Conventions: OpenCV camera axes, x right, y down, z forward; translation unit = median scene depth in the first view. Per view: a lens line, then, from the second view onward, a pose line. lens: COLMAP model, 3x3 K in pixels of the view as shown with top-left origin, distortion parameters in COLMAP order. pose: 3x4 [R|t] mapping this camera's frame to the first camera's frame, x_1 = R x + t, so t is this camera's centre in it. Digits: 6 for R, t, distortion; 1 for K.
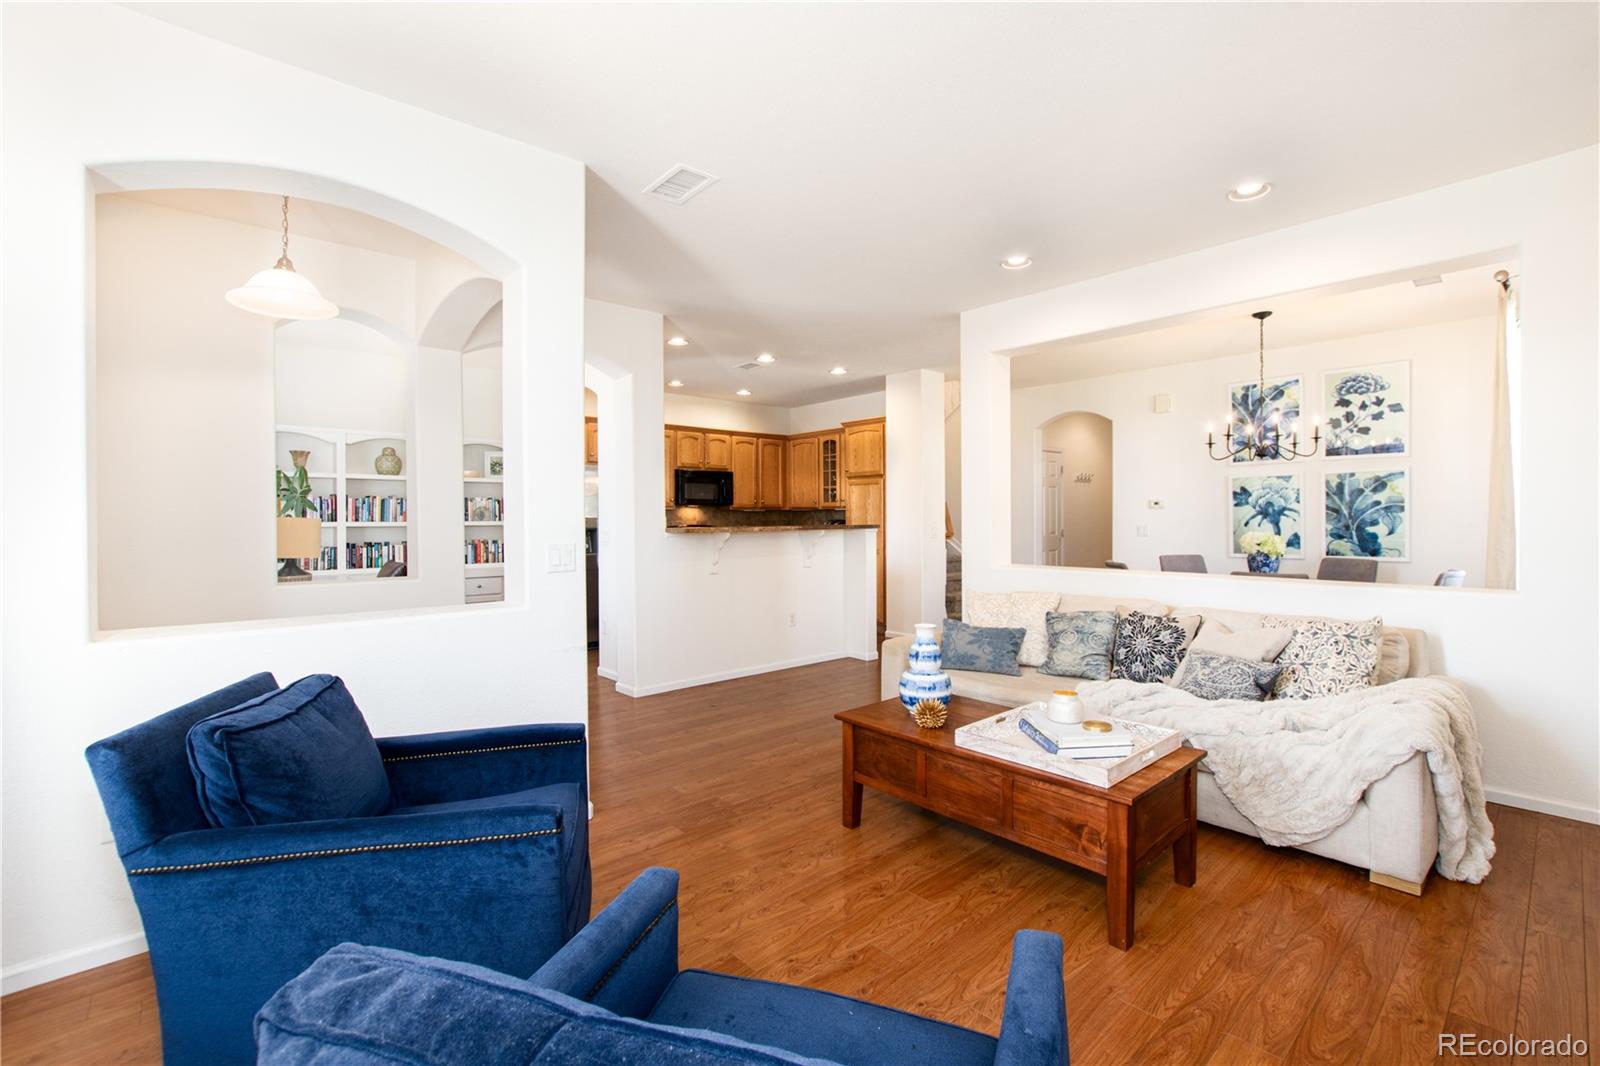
lens RADIAL K [[704.3, 0, 800.2], [0, 704.3, 523.9], [0, 0, 1]] dist [-0.029377, -0.001549]
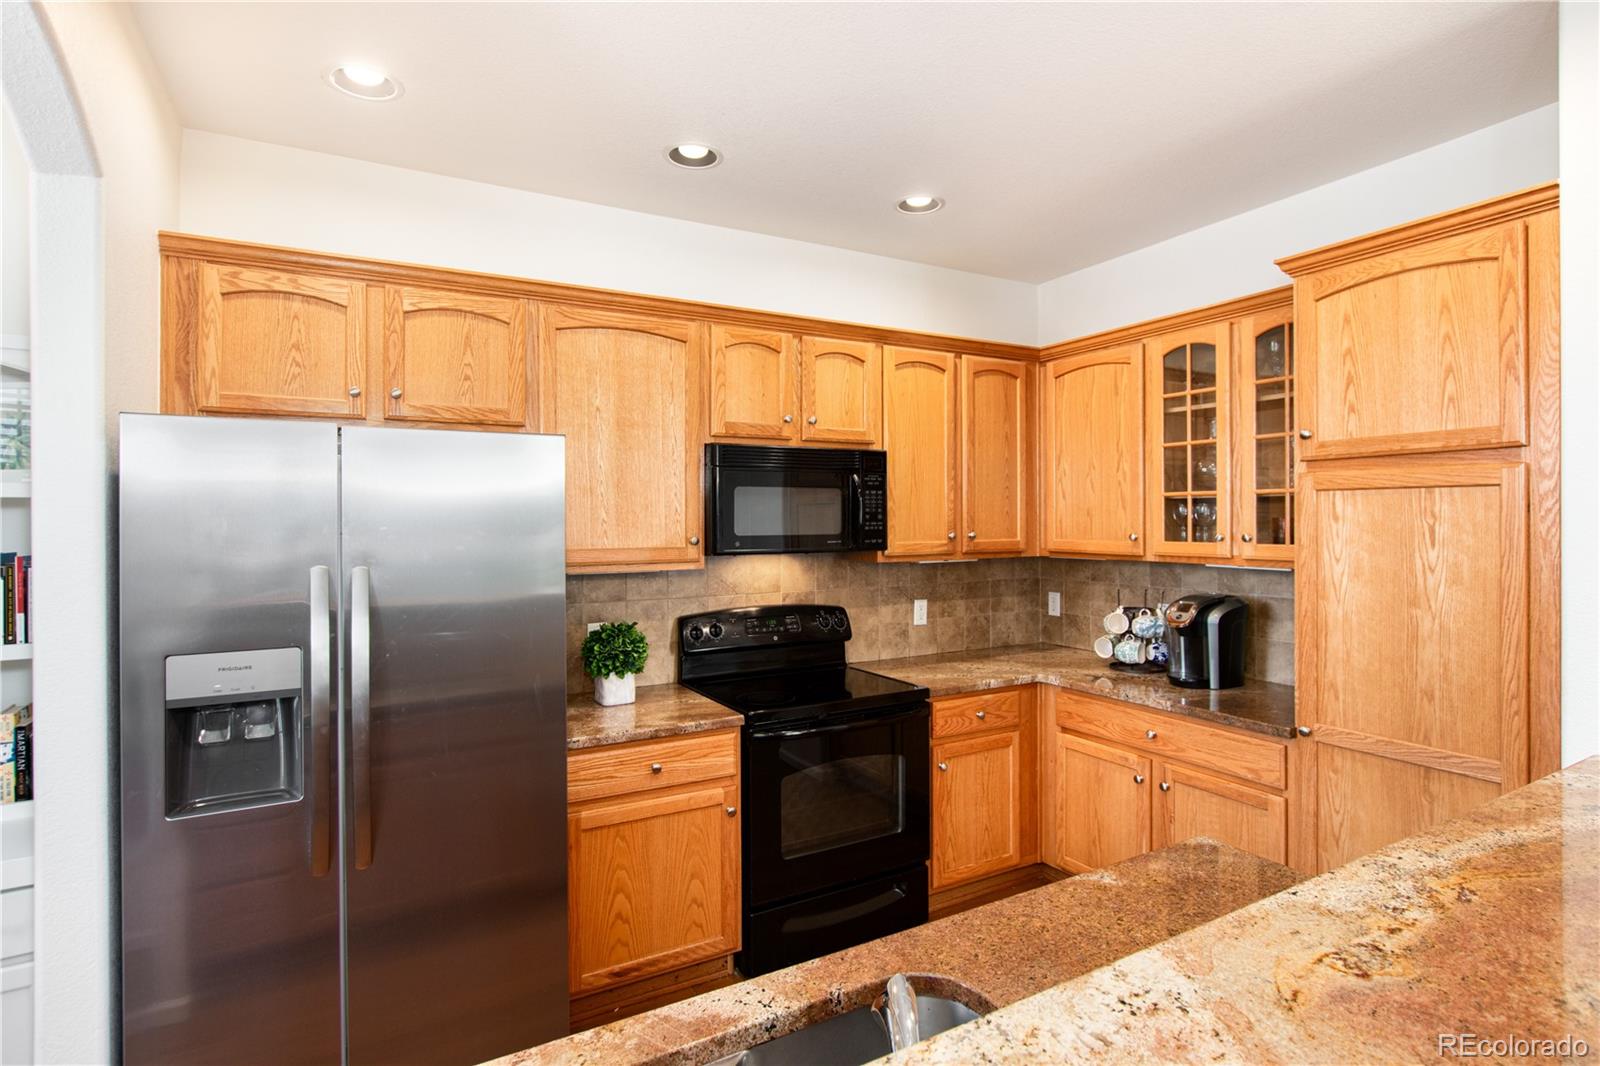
lens RADIAL K [[818.7, 0, 796.0], [0, 818.7, 528.2], [0, 0, 1]] dist [-0.017050, 0.000272]
pose [[0.979042, -0.002182, -0.203648, -0.081705], [0.002778, 0.999993, 0.002644, -0.053307], [0.203641, -0.003154, 0.979041, 0.854304]]
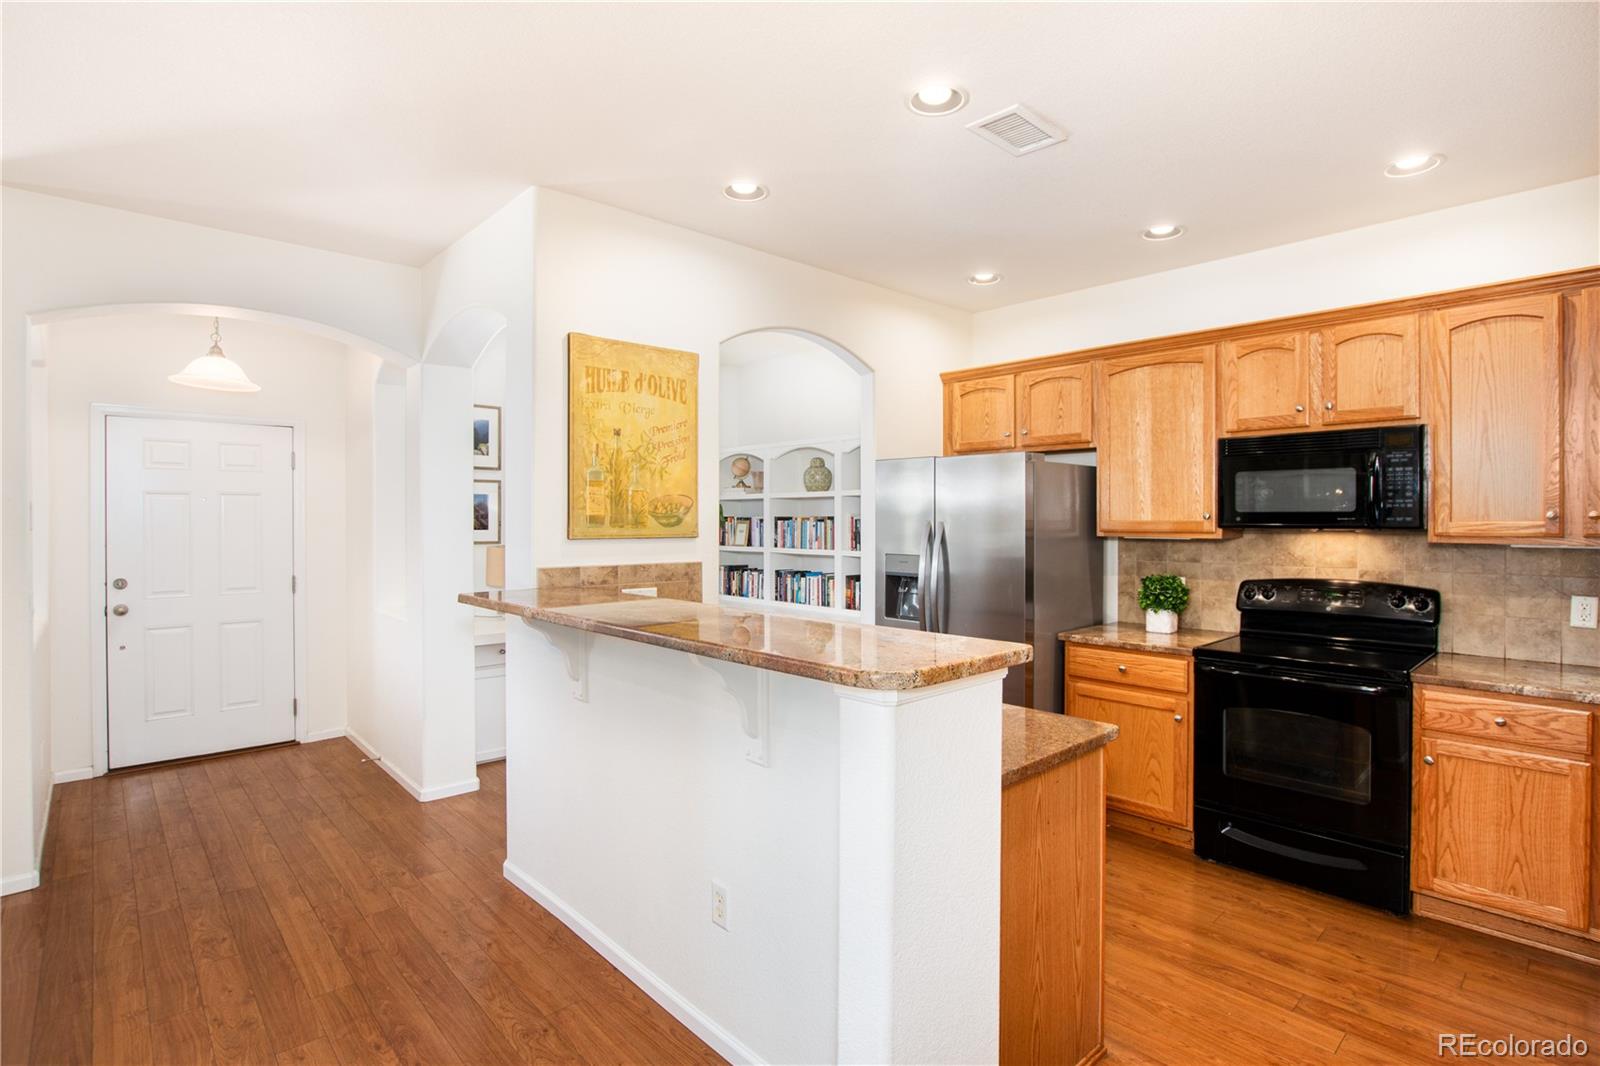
lens RADIAL K [[780.8, 0, 831.0], [0, 780.8, 521.7], [0, 0, 1]] dist [-0.020319, -0.000190]
pose [[0.049737, 0.008501, -0.998726, 0.339483], [-0.006413, 0.999946, 0.008192, -0.043429], [0.998742, 0.005998, 0.049789, 1.002724]]
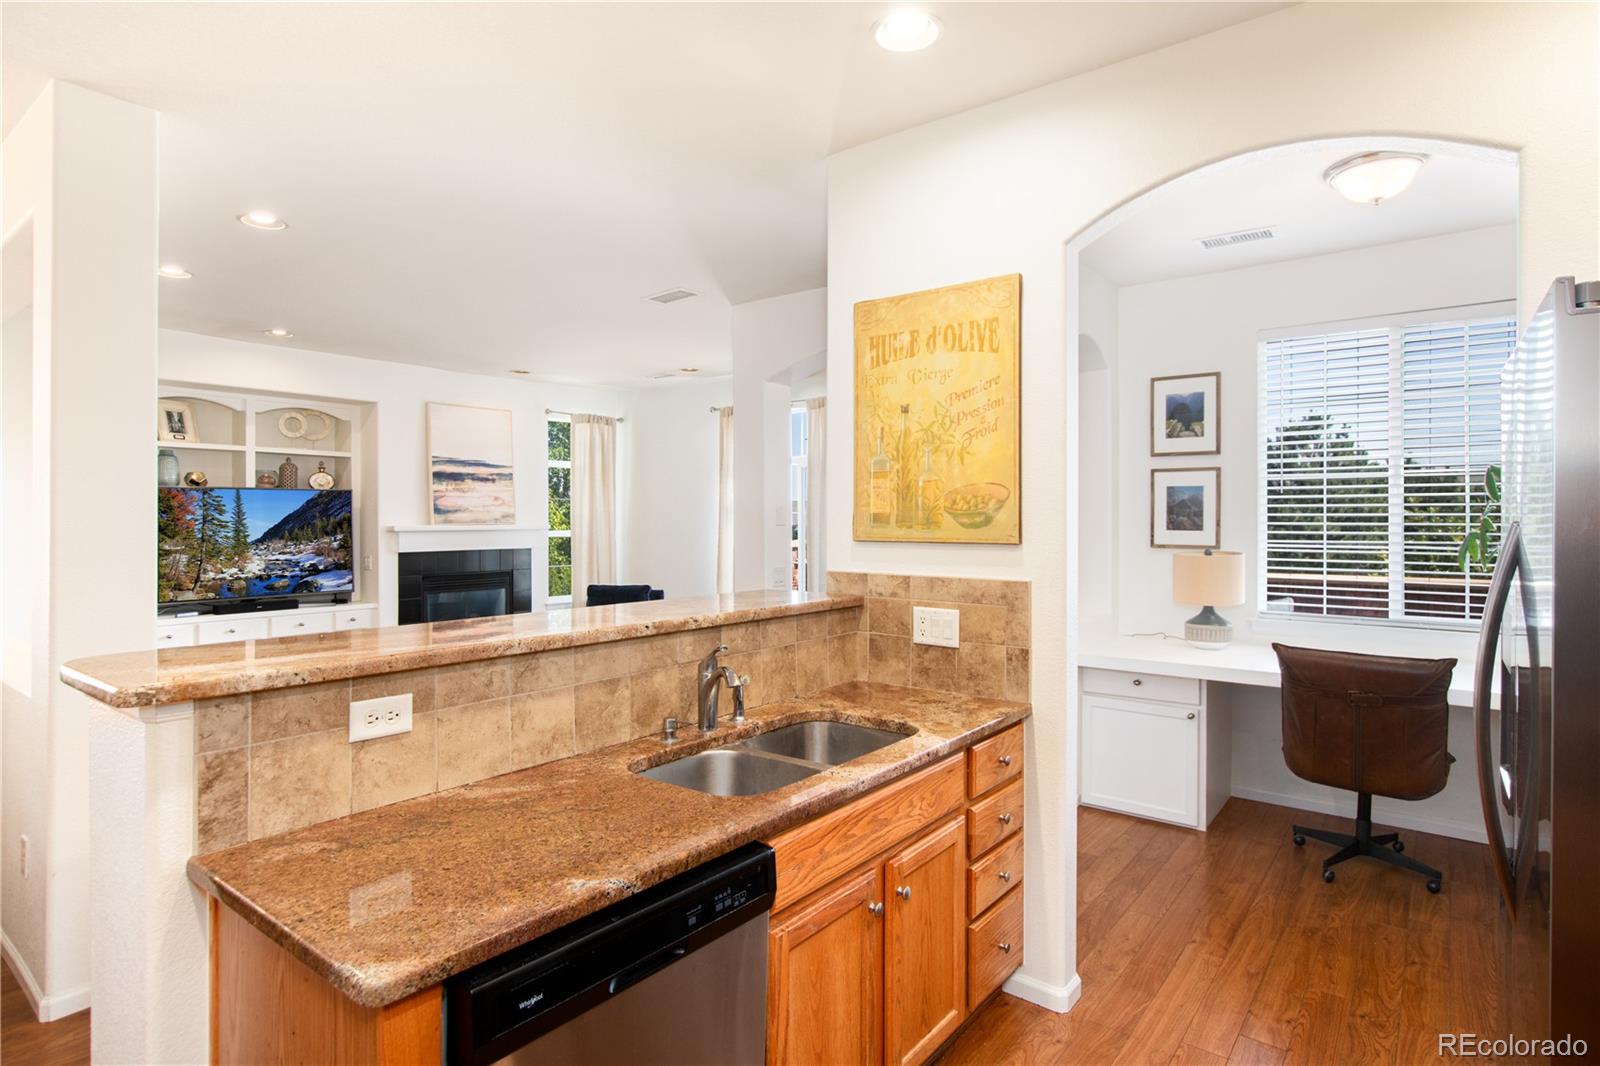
lens RADIAL K [[852.8, 0, 797.0], [0, 852.8, 519.8], [0, 0, 1]] dist [-0.026679, 0.030576]
pose [[-0.982756, 0.007325, -0.184763, -0.054673], [0.005577, 0.999935, 0.009978, -0.043628], [0.184824, 0.008775, -0.982732, 1.330611]]
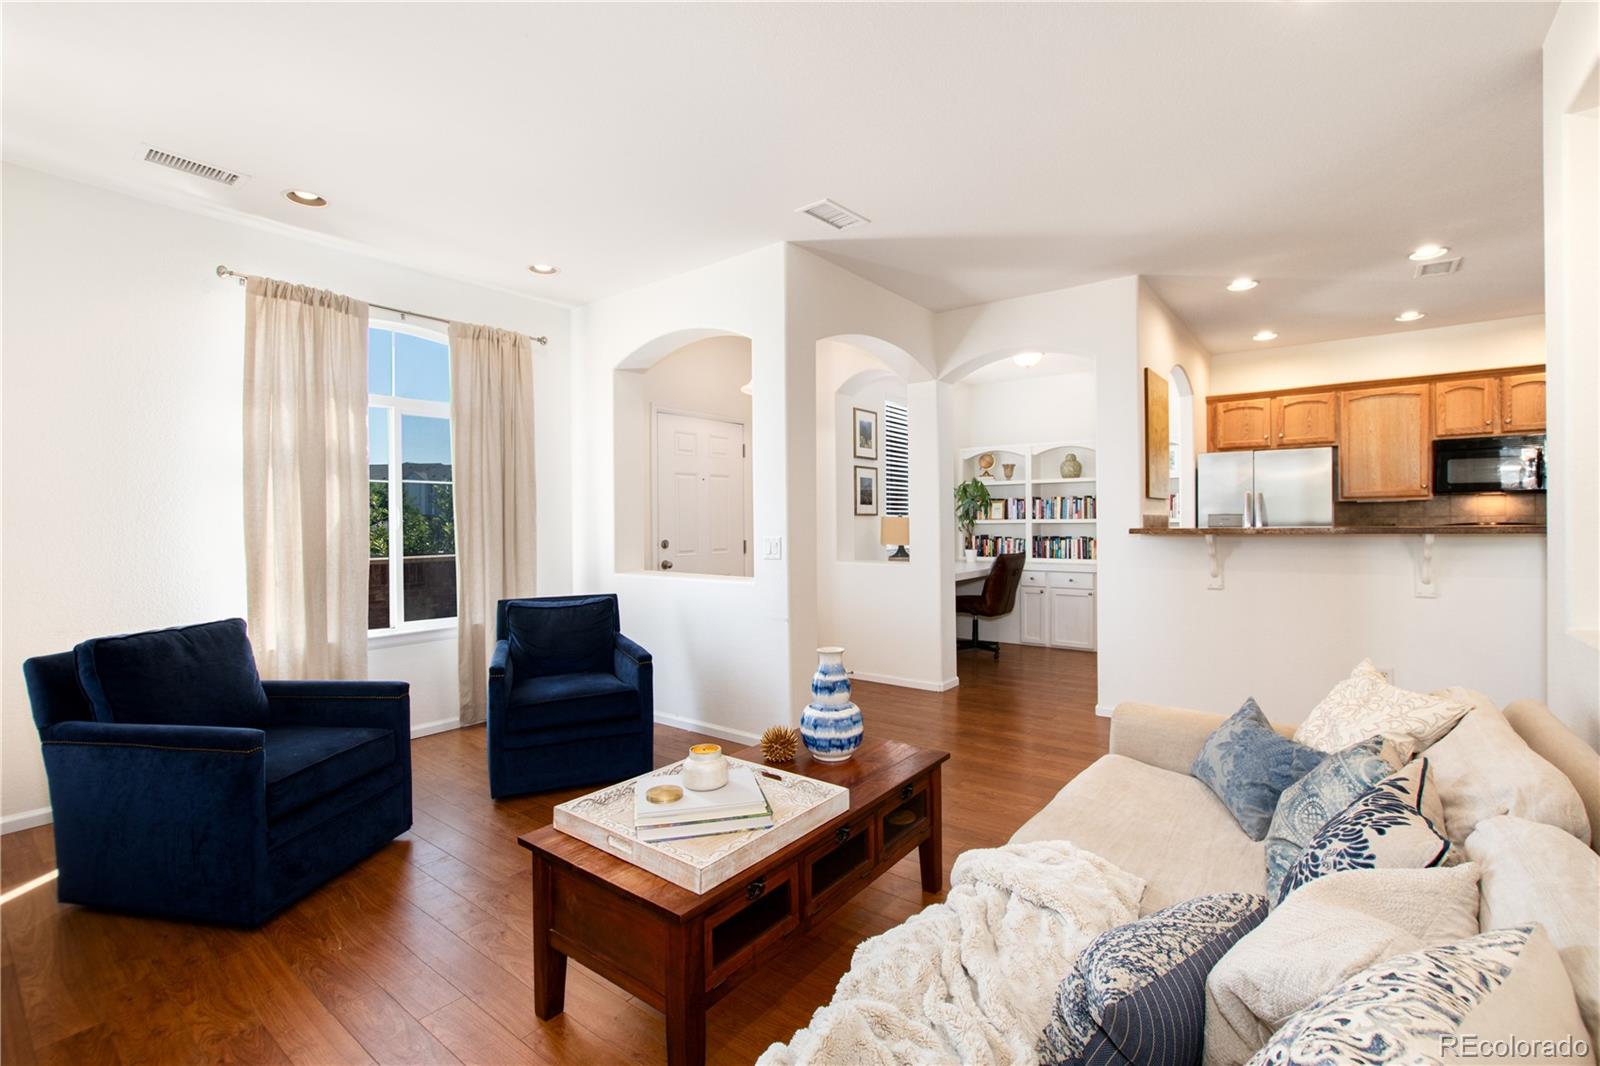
lens RADIAL K [[702.4, 0, 833.0], [0, 702.4, 524.7], [0, 0, 1]] dist [-0.027960, -0.000149]
pose [[0.215372, 0.008404, -0.976496, 0.459523], [0.001866, 0.999958, 0.009018, -0.004848], [0.976530, -0.003764, 0.215347, 0.385470]]
